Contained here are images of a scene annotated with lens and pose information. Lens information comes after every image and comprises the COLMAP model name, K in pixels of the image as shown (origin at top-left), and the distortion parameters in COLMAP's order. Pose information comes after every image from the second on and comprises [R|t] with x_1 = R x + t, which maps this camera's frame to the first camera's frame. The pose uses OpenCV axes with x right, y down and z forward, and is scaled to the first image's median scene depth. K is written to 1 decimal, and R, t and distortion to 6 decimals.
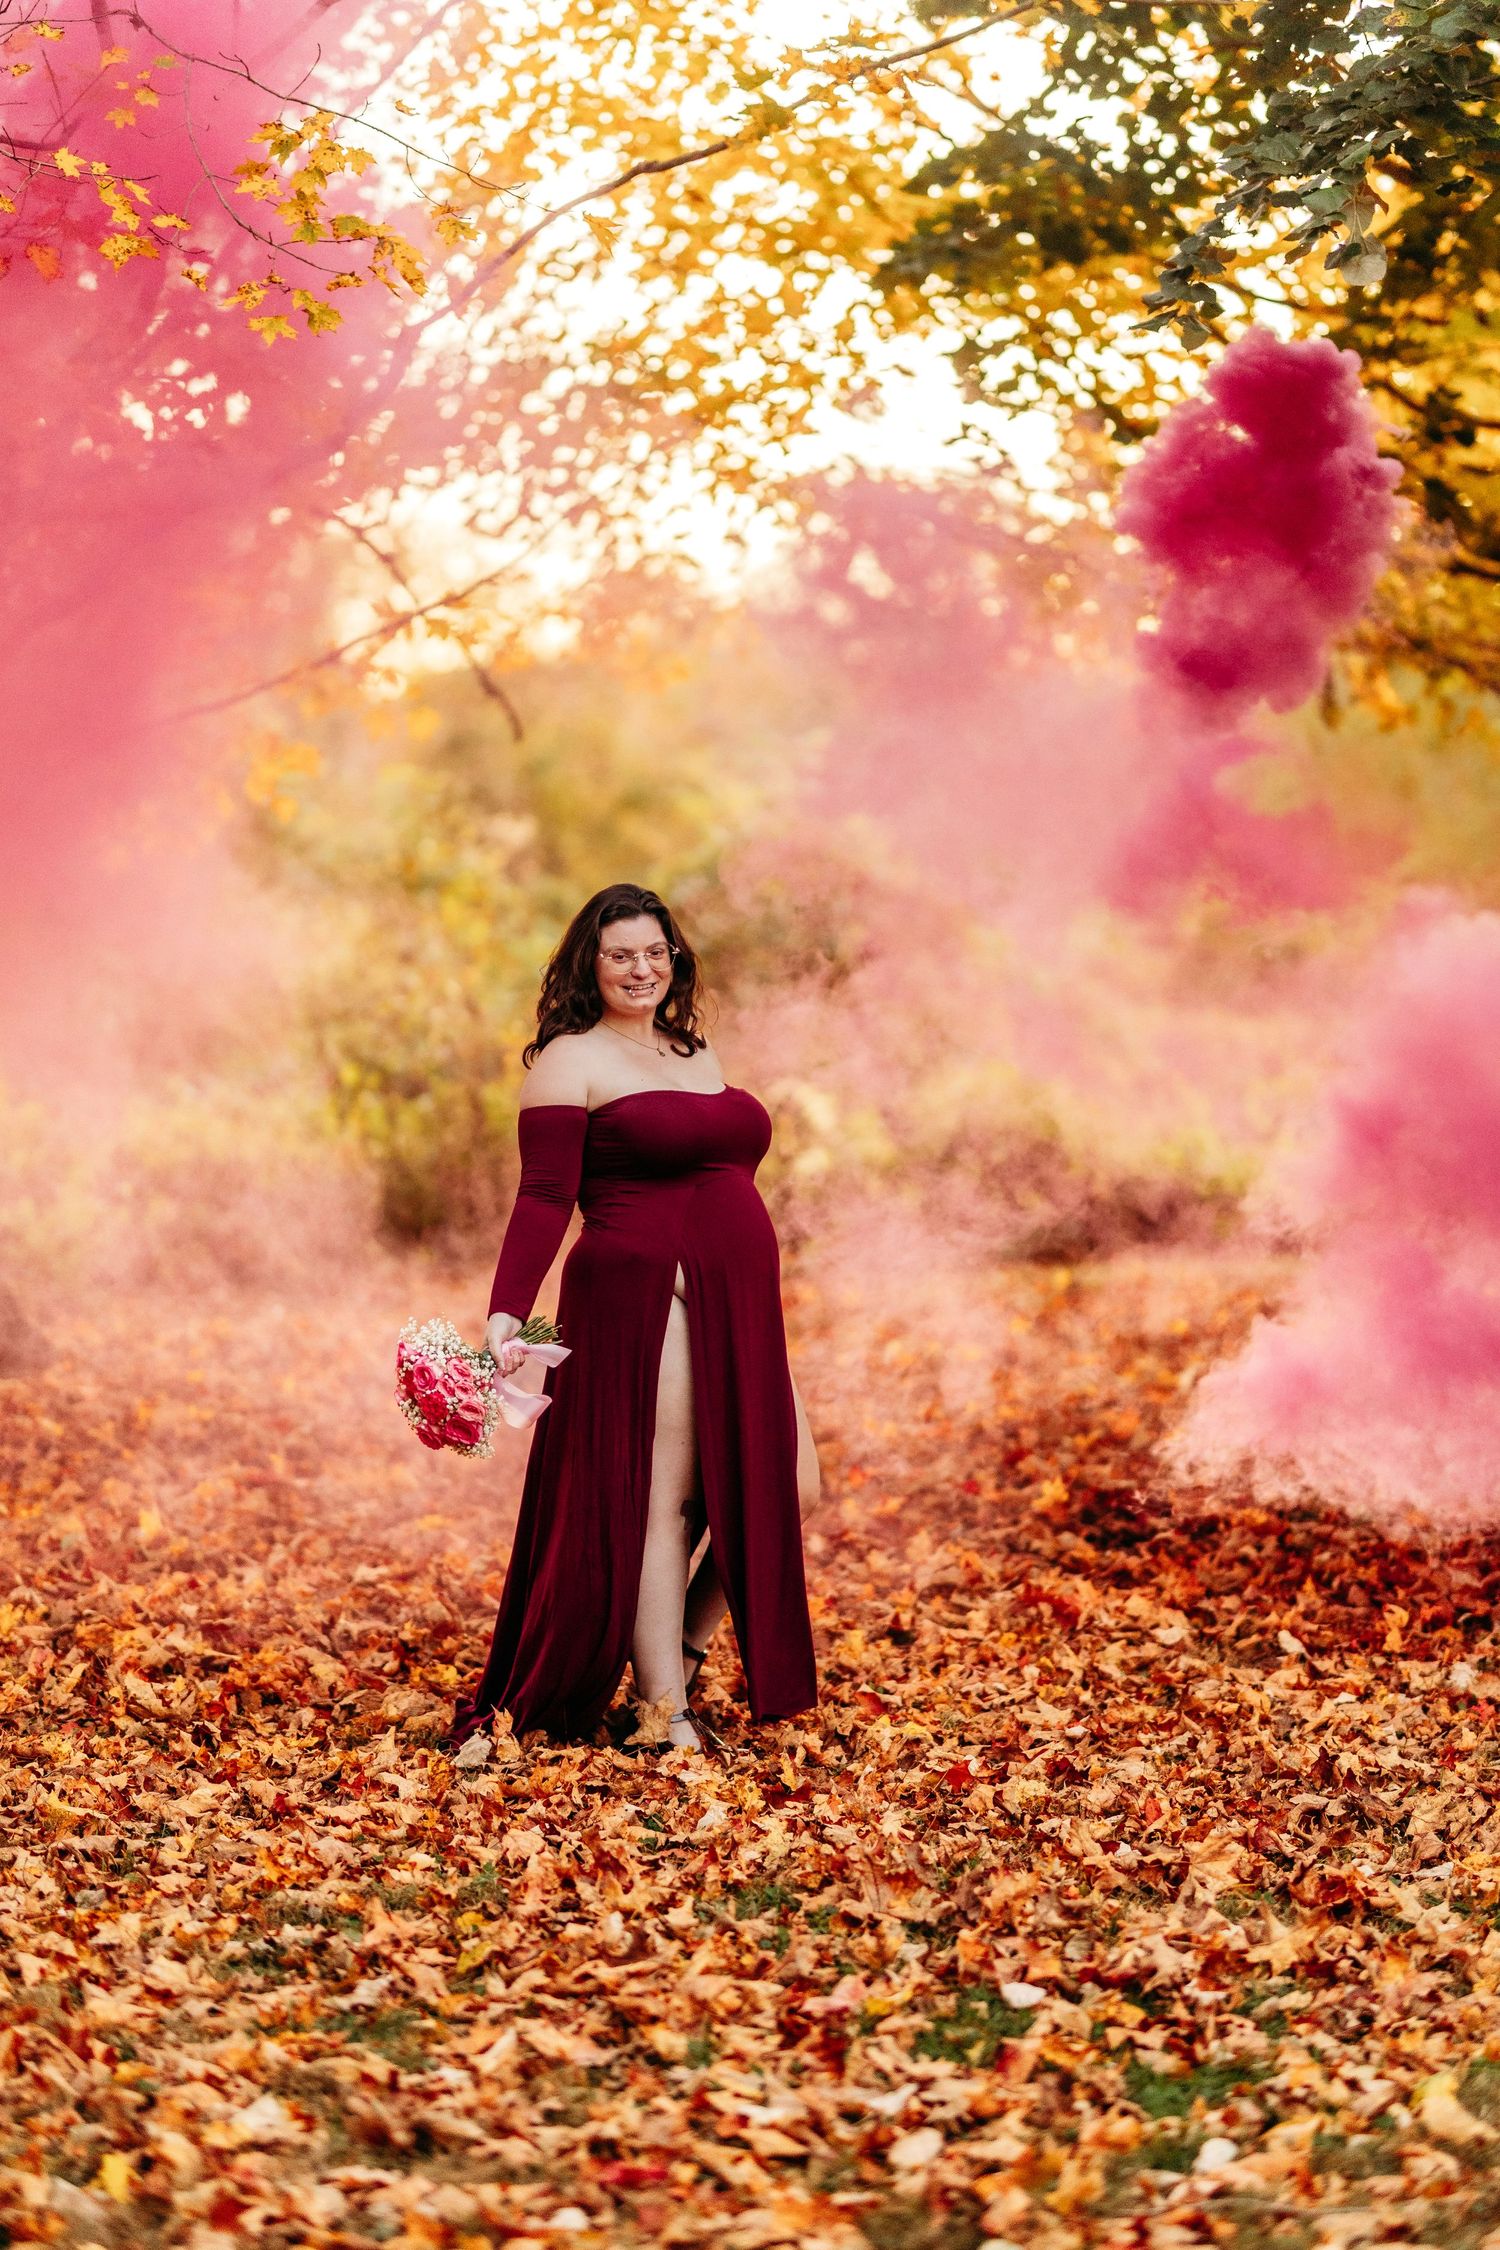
lens RADIAL K [[5421.7, 0, 704.9], [0, 5421.7, 1124.9], [0, 0, 1]] dist [0.034937, -0.053480]
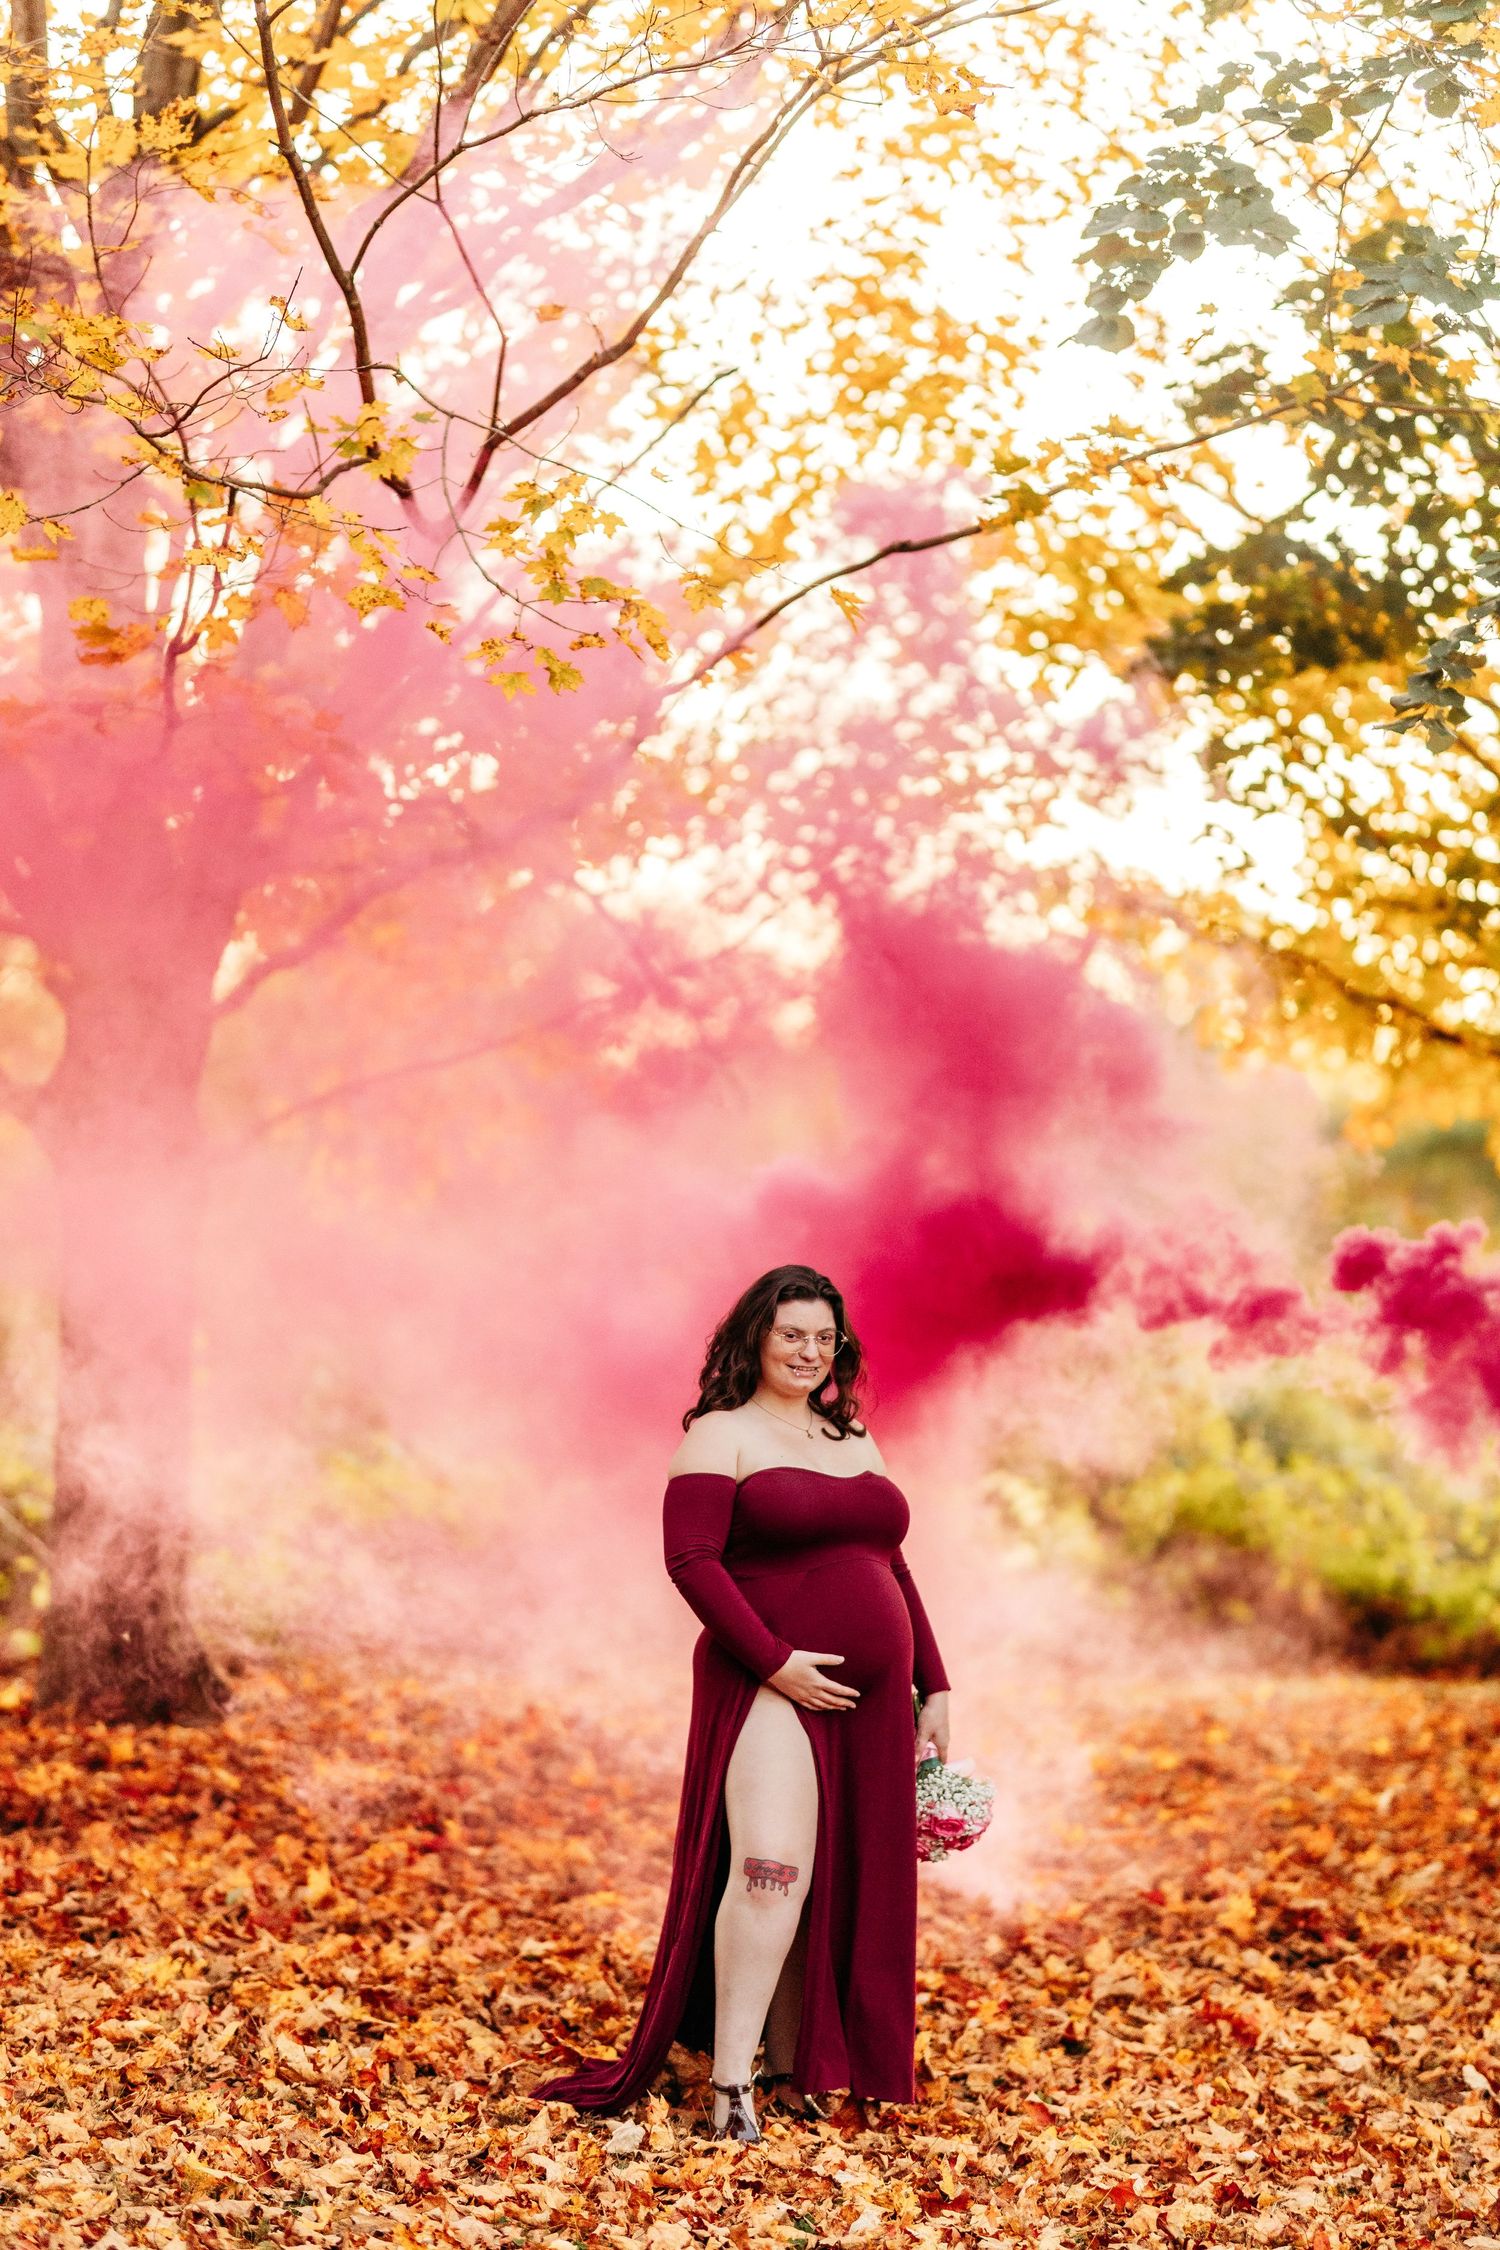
lens RADIAL K [[5421.7, 0, 704.9], [0, 5421.7, 1124.9], [0, 0, 1]] dist [0.034937, -0.053480]
pose [[0.997530, 0.055007, -0.043678, 0.003641], [-0.057972, 0.995875, -0.069804, 0.001434], [0.039659, 0.072163, 0.996604, 0.014055]]
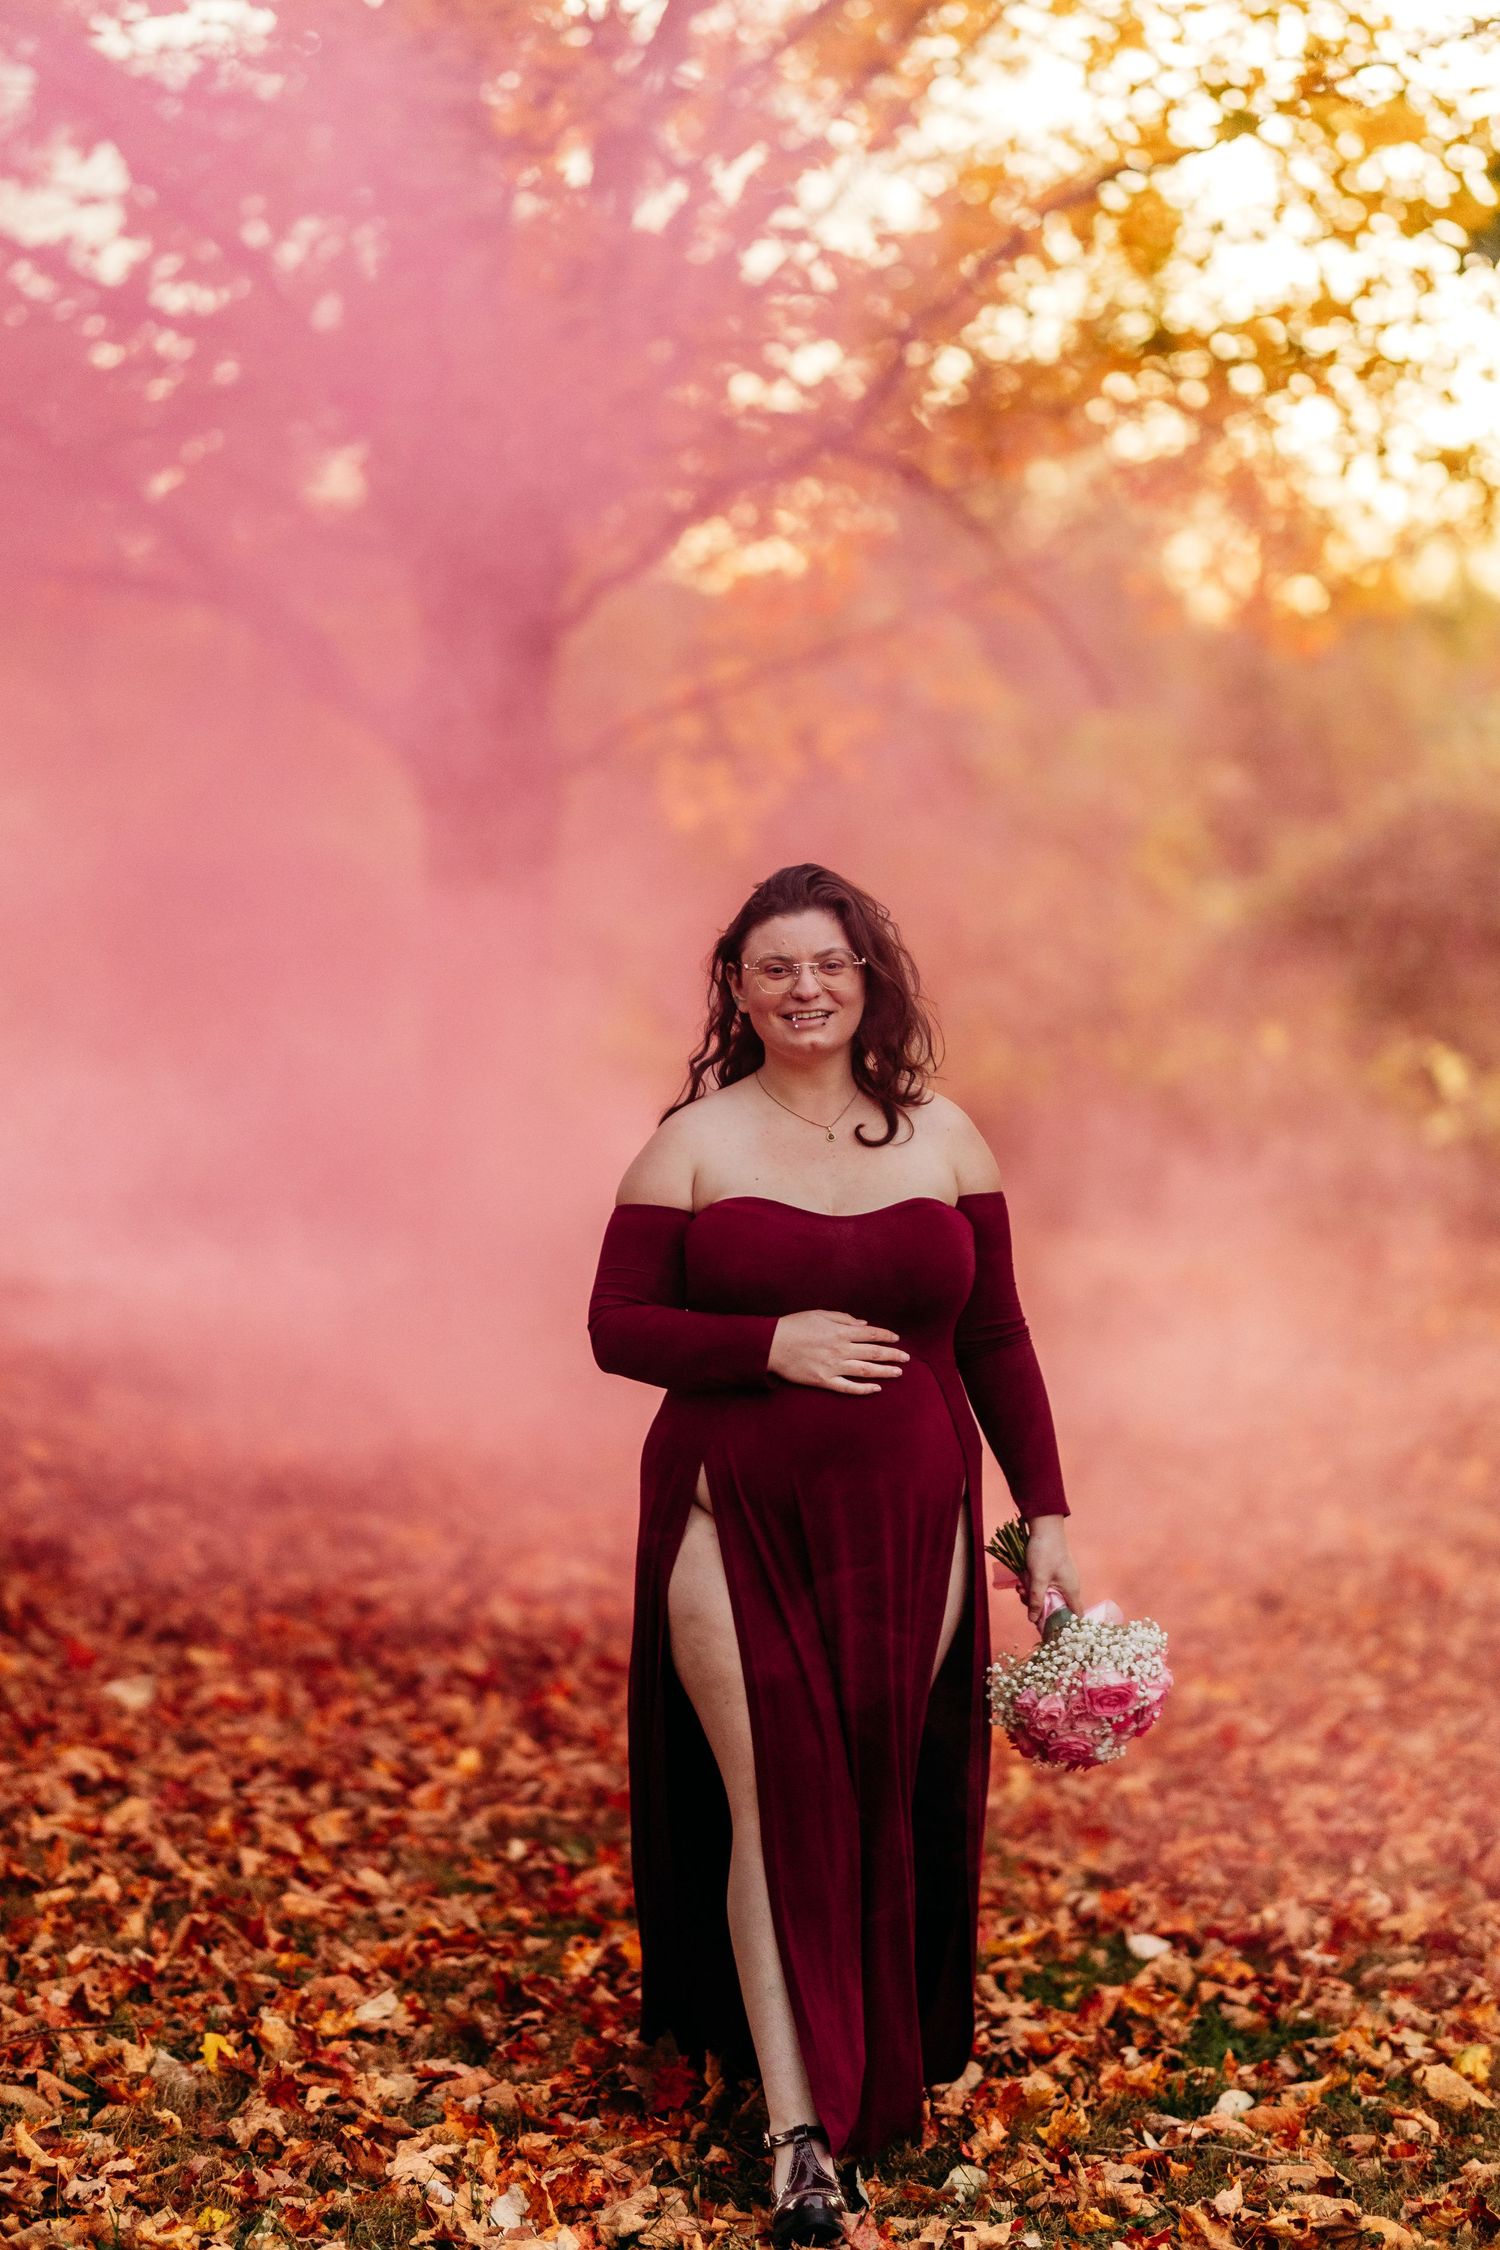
lens RADIAL K [[5421.7, 0, 704.9], [0, 5421.7, 1124.9], [0, 0, 1]] dist [0.034937, -0.053480]
pose [[0.987543, 0.043466, -0.151229, 0.088272], [-0.041546, 0.999011, 0.015830, -0.009244], [0.151768, -0.009350, 0.988372, -0.041542]]
